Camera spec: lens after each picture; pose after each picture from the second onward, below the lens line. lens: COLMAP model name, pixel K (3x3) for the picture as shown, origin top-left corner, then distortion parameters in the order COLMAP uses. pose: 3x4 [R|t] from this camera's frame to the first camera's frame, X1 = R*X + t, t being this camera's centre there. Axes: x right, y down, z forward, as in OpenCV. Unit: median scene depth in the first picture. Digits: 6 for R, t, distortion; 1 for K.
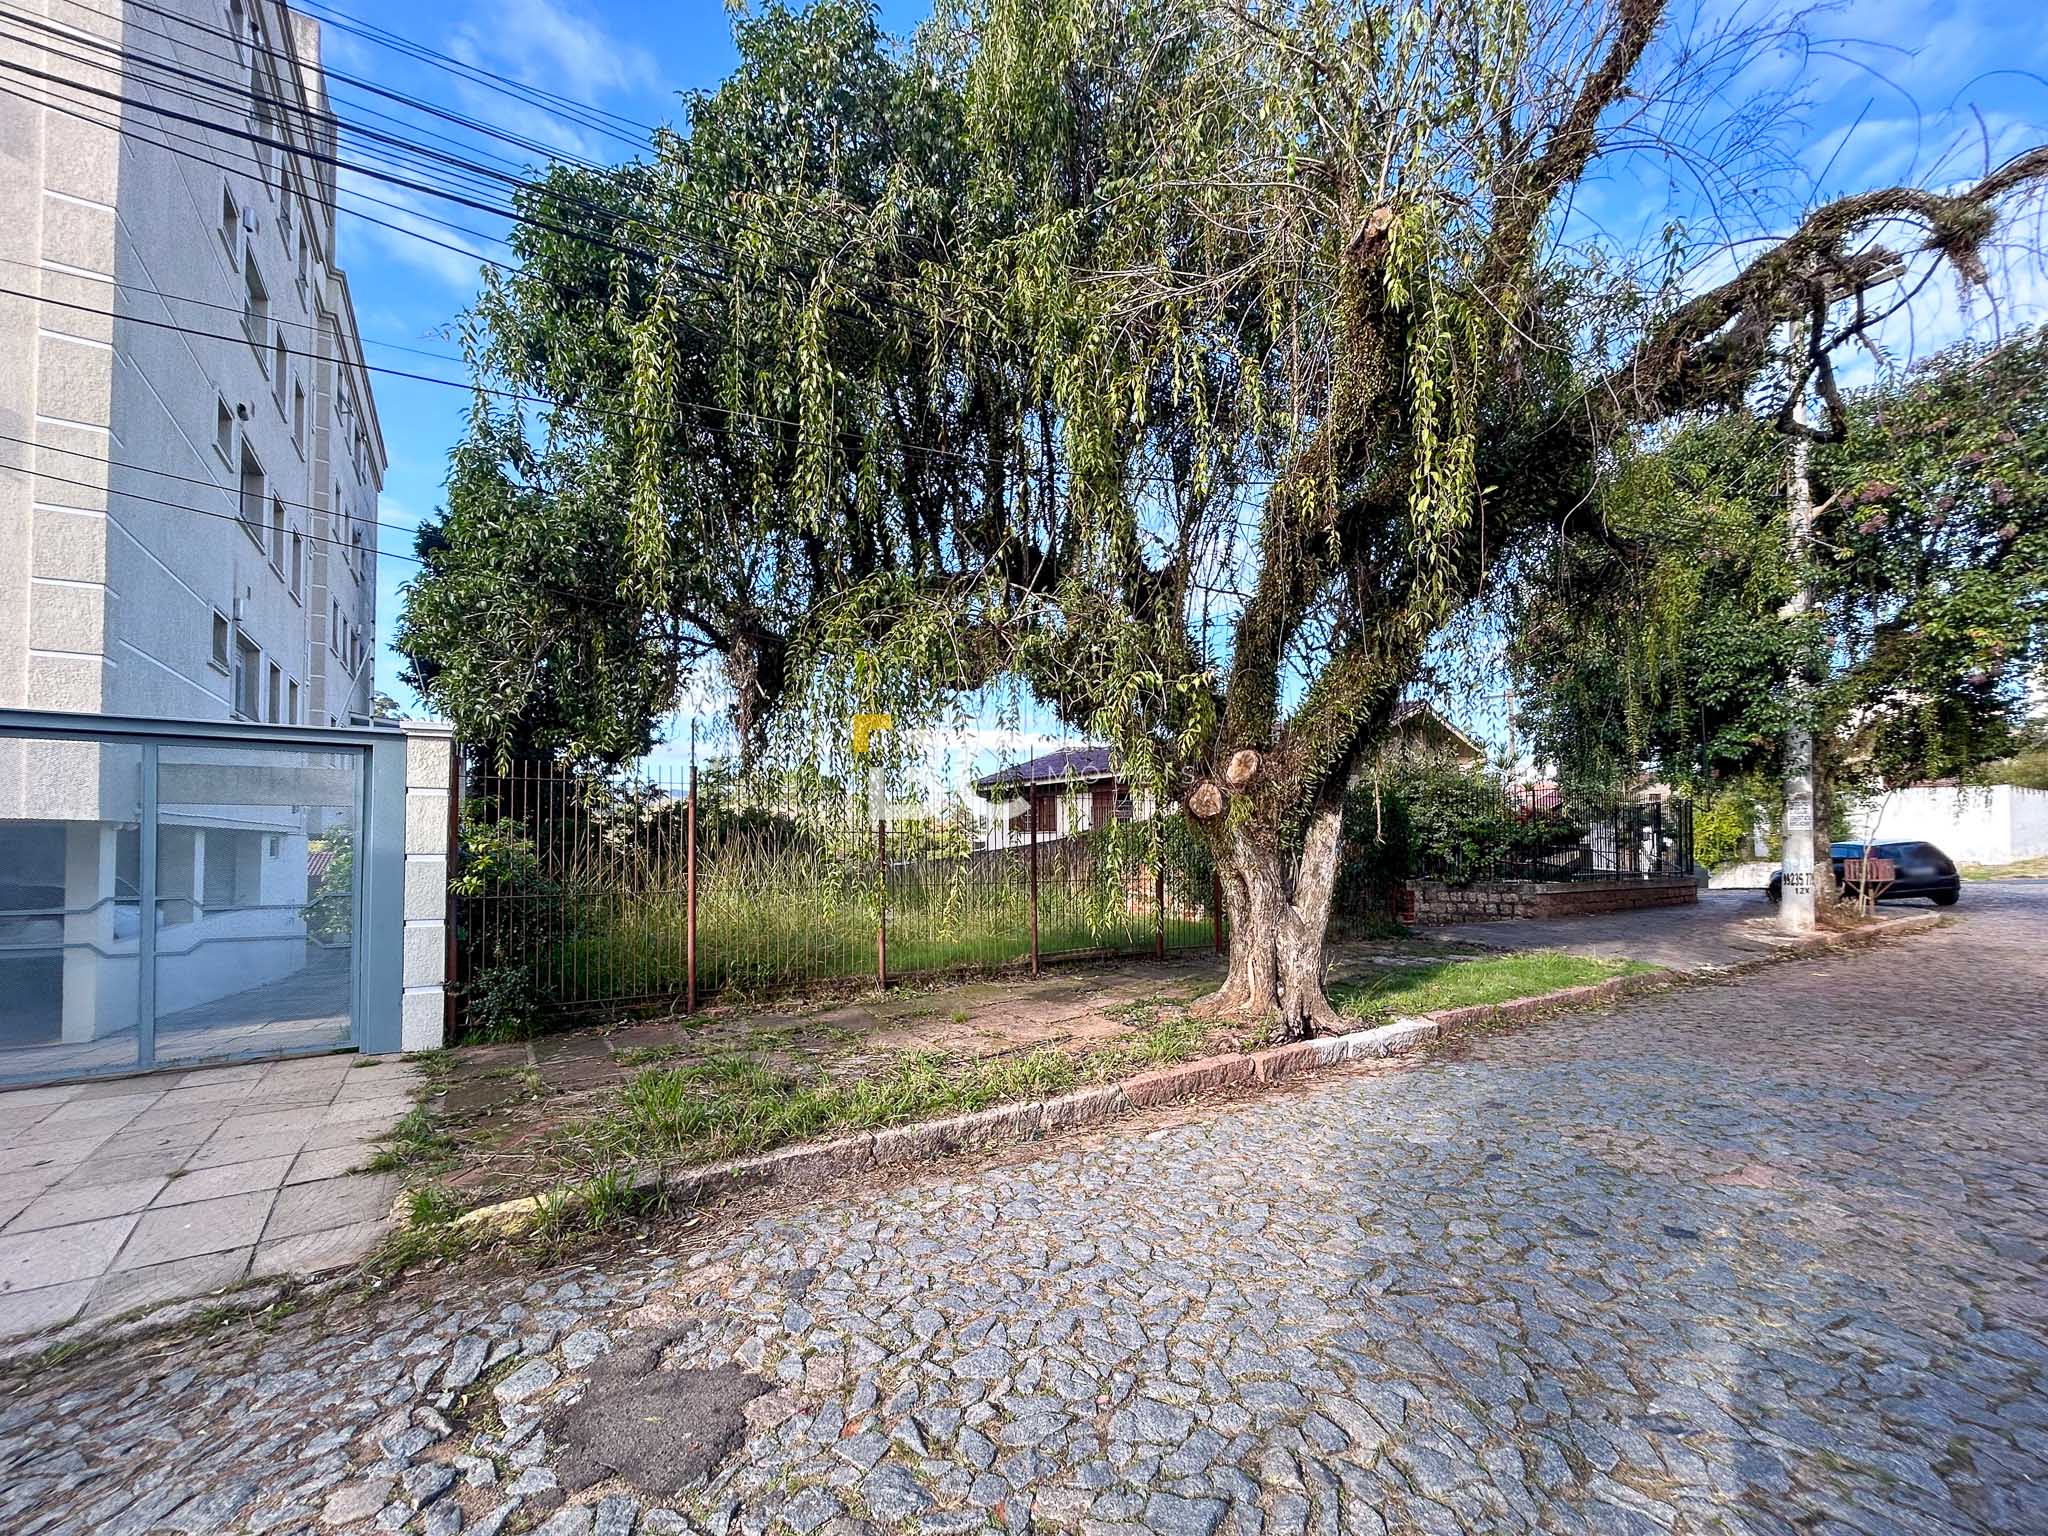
lens RADIAL K [[833.5, 0, 1026.6], [0, 833.5, 812.9], [0, 0, 1]] dist [-0.001784, -0.000289]
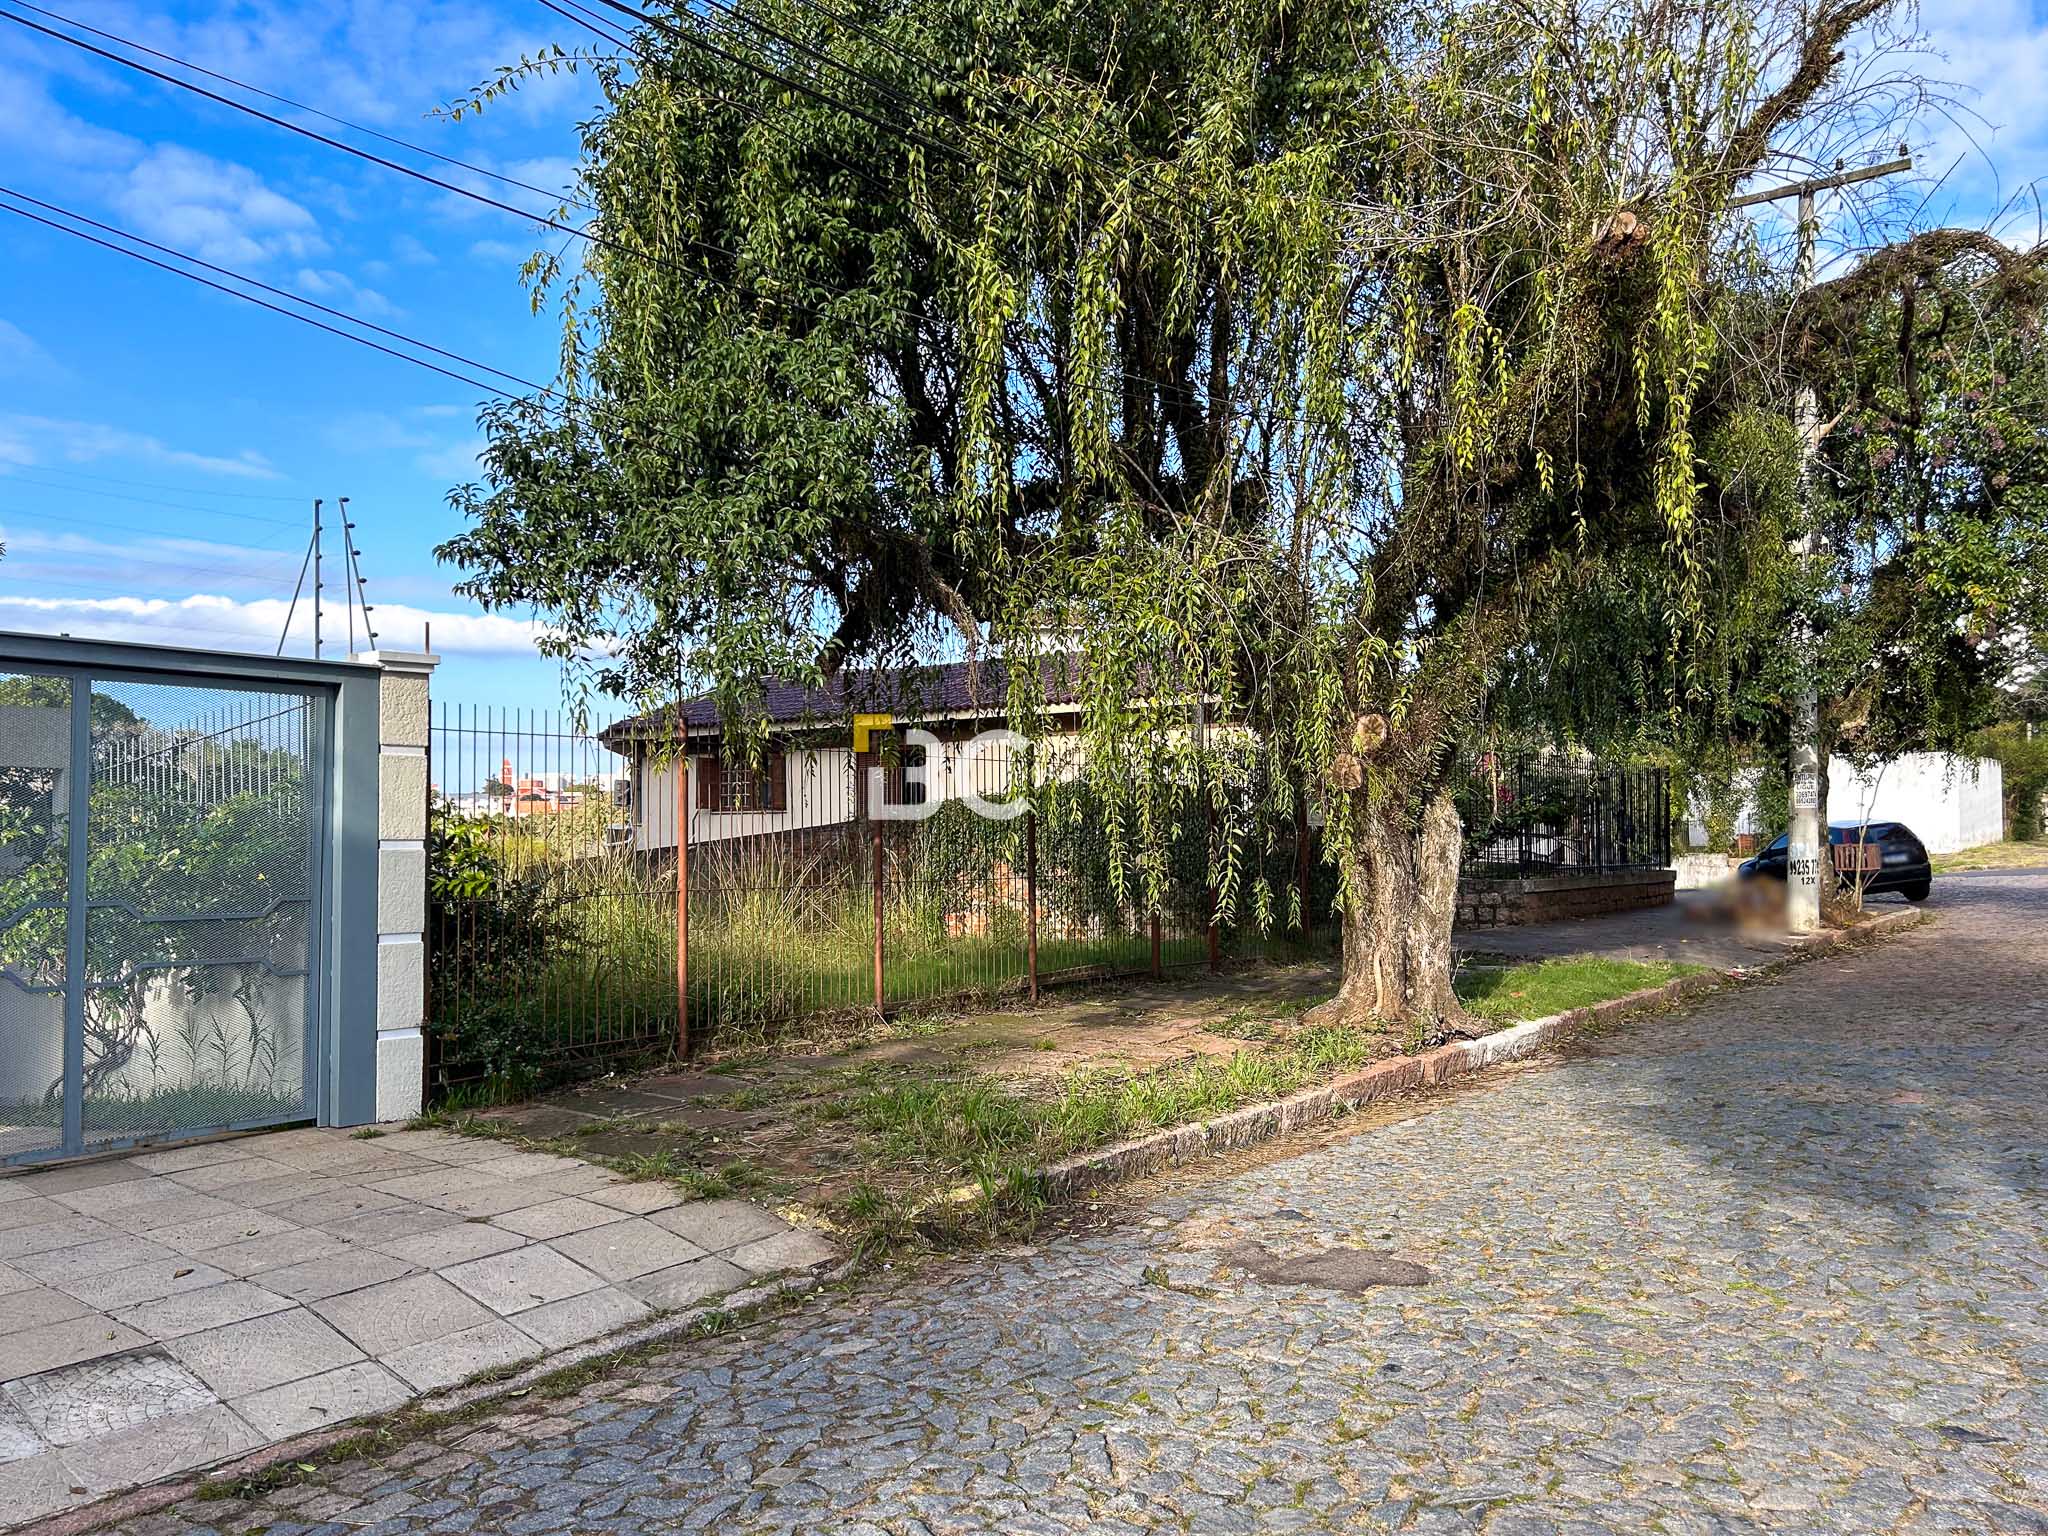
lens RADIAL K [[1516.2, 0, 1049.1], [0, 1516.2, 771.7], [0, 0, 1]] dist [0.047536, -0.065830]
pose [[0.941707, 0.008204, 0.336335, -0.574682], [-0.006701, 0.999962, -0.005630, -0.004899], [-0.336368, 0.003048, 0.941726, -0.361678]]
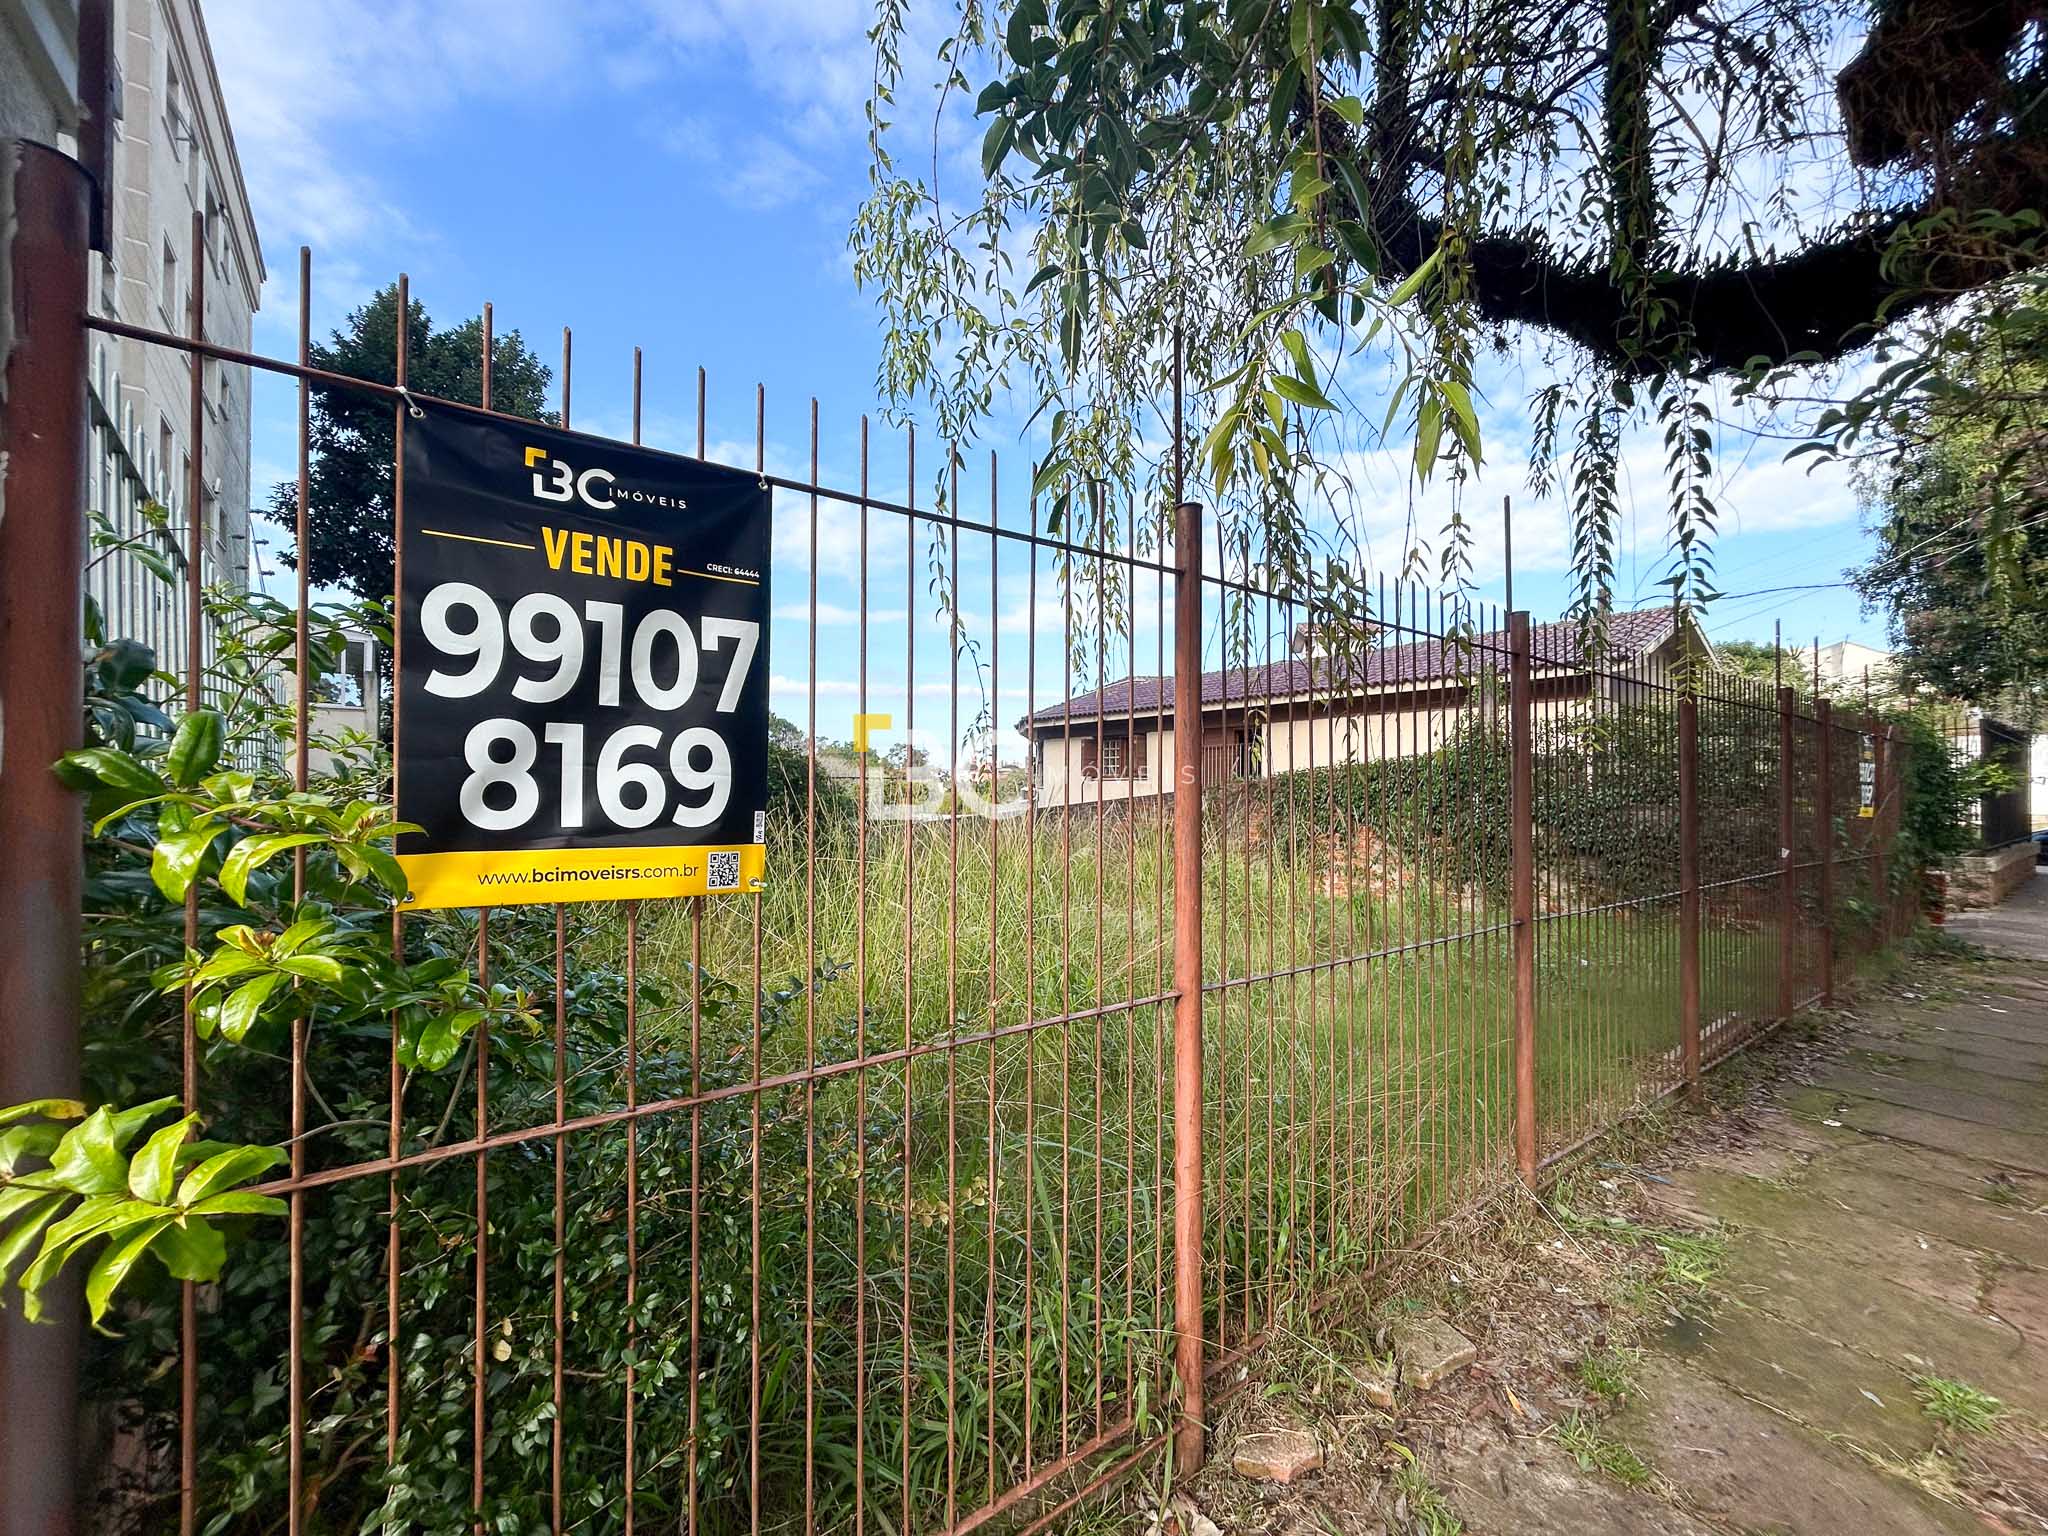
lens RADIAL K [[844.1, 0, 1007.6], [0, 844.1, 783.6], [0, 0, 1]] dist [-0.008554, 0.000348]
pose [[0.999141, 0.008102, 0.040633, -0.493027], [-0.009182, 0.999607, 0.026474, 0.023891], [-0.040403, -0.026825, 0.998823, 0.785626]]
